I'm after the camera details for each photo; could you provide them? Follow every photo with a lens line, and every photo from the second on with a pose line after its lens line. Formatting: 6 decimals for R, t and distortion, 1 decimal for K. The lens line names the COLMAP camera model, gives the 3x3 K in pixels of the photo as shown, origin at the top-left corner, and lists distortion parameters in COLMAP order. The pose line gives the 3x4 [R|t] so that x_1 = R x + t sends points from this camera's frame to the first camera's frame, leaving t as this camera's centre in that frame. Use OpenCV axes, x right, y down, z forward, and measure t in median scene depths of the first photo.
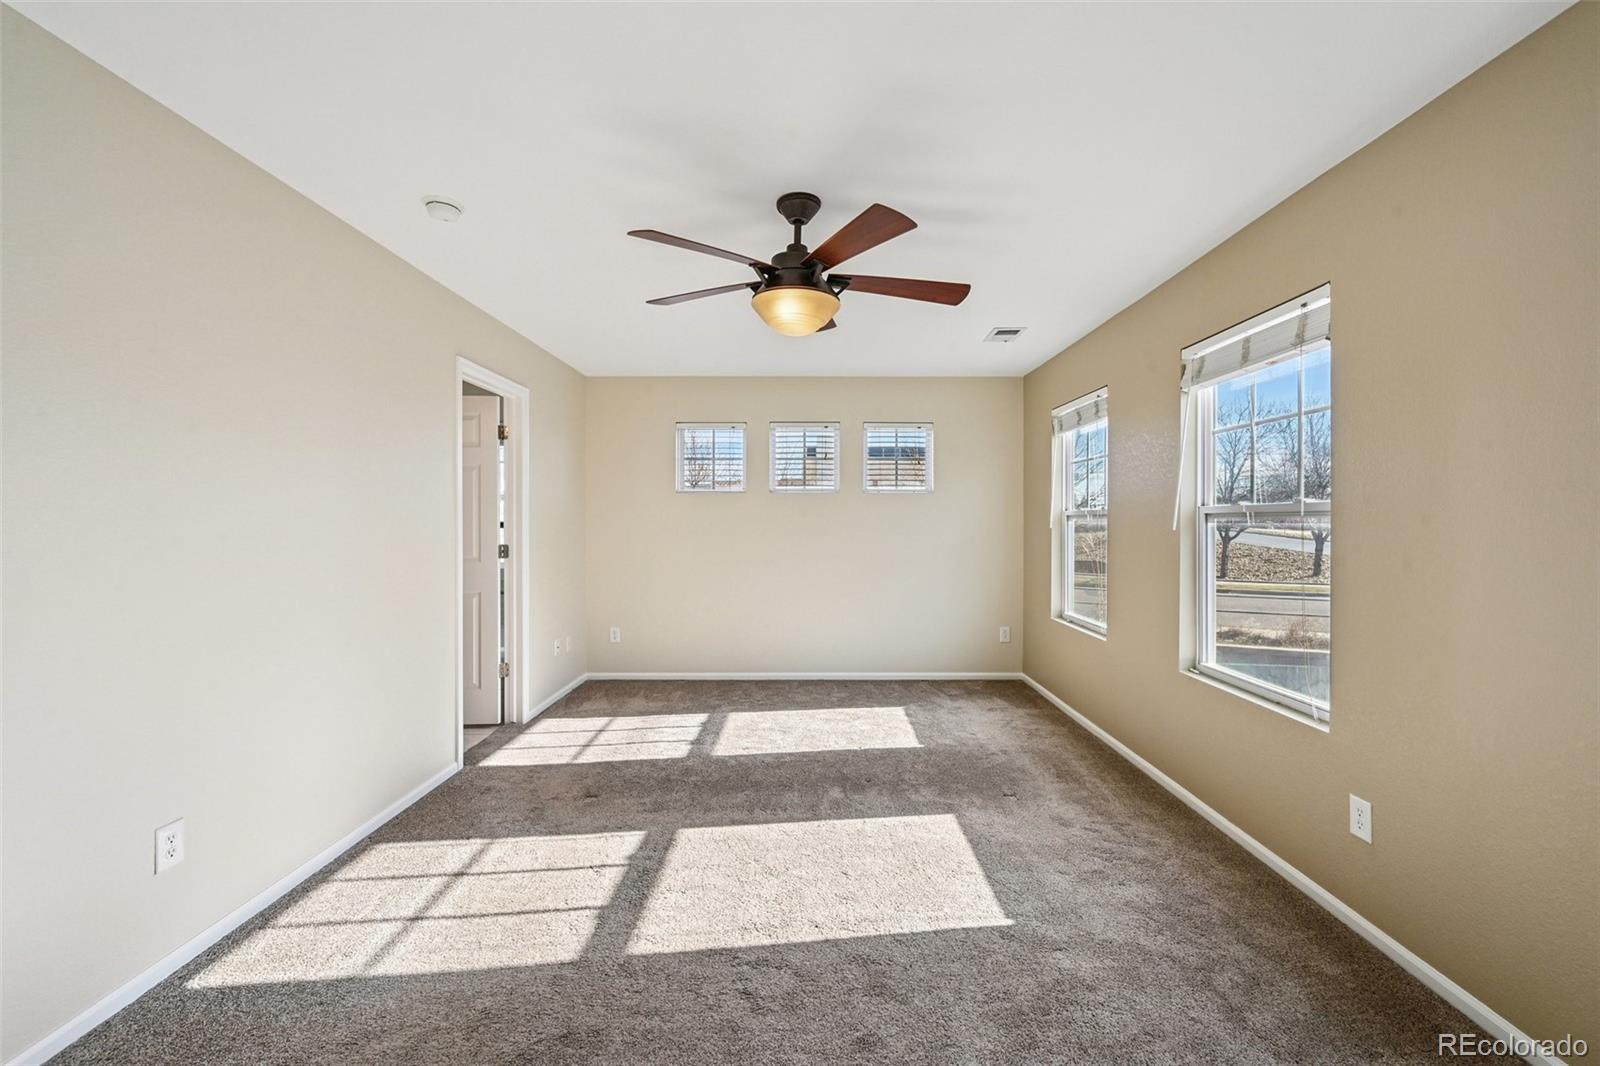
lens RADIAL K [[655.9, 0, 801.1], [0, 655.9, 525.6], [0, 0, 1]] dist [0.001307, 0.000585]
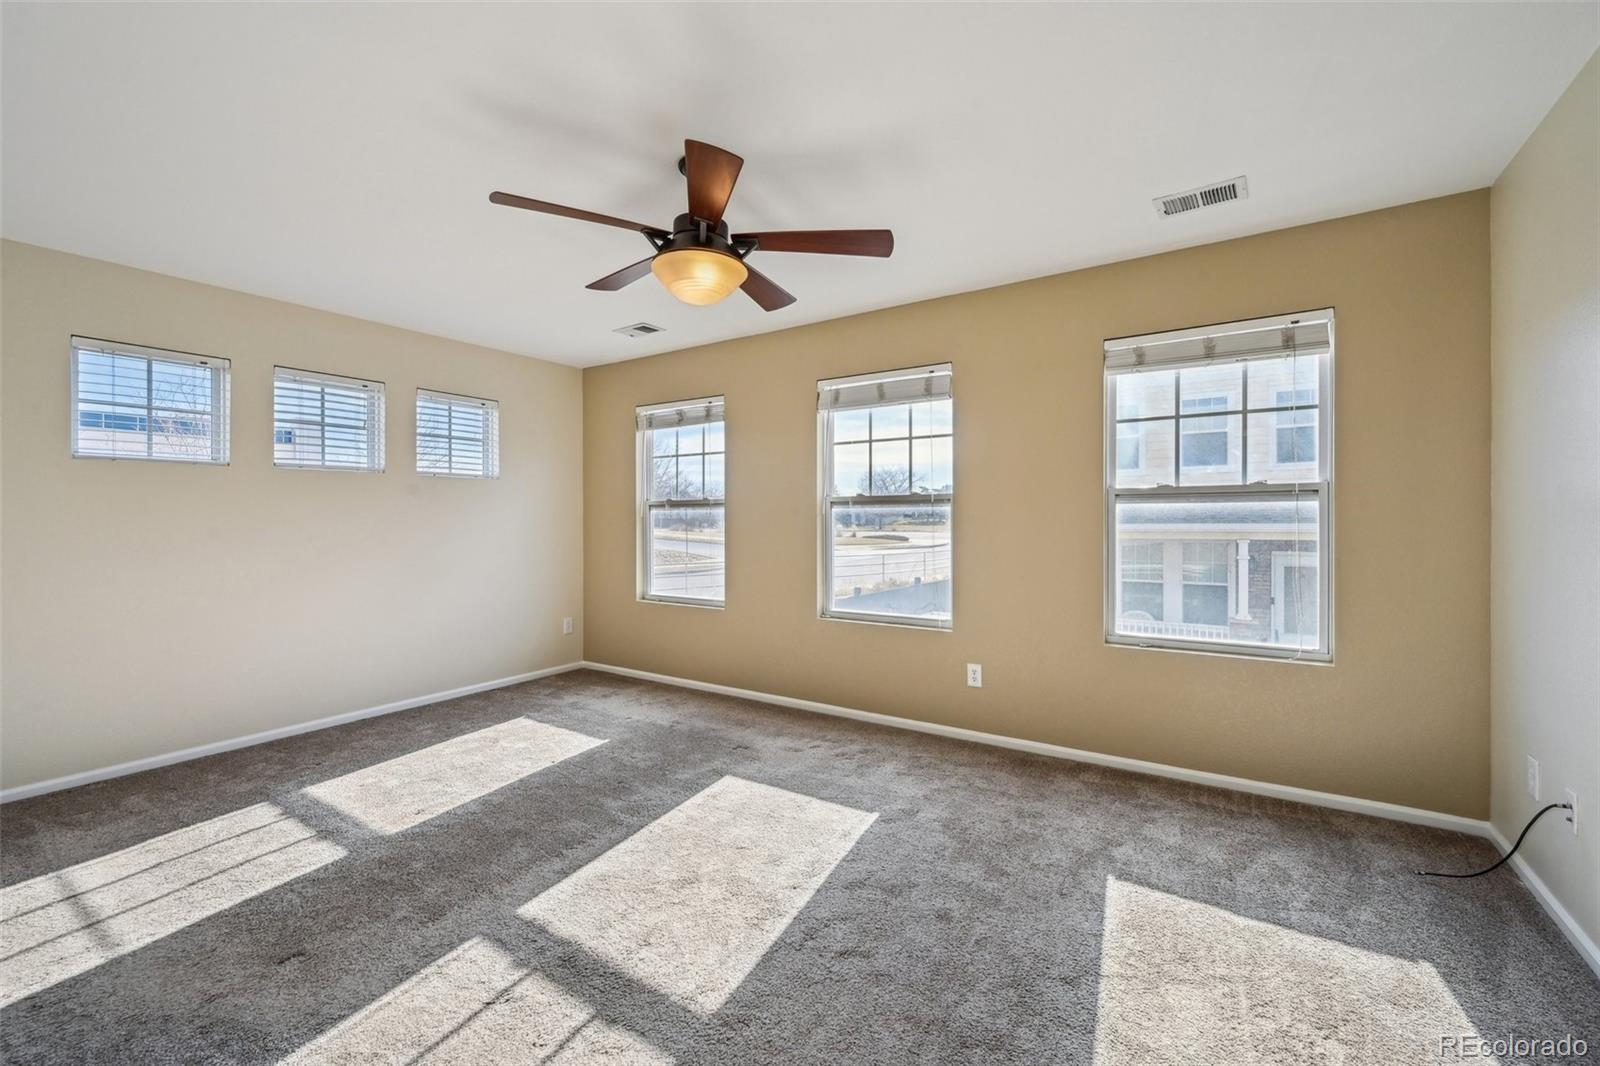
lens RADIAL K [[655.9, 0, 801.1], [0, 655.9, 525.6], [0, 0, 1]] dist [0.001307, 0.000585]
pose [[0.547169, -0.012427, 0.836930, -0.569622], [0.010866, 0.999911, 0.007743, 0.019969], [-0.836952, 0.004858, 0.547255, 0.287776]]
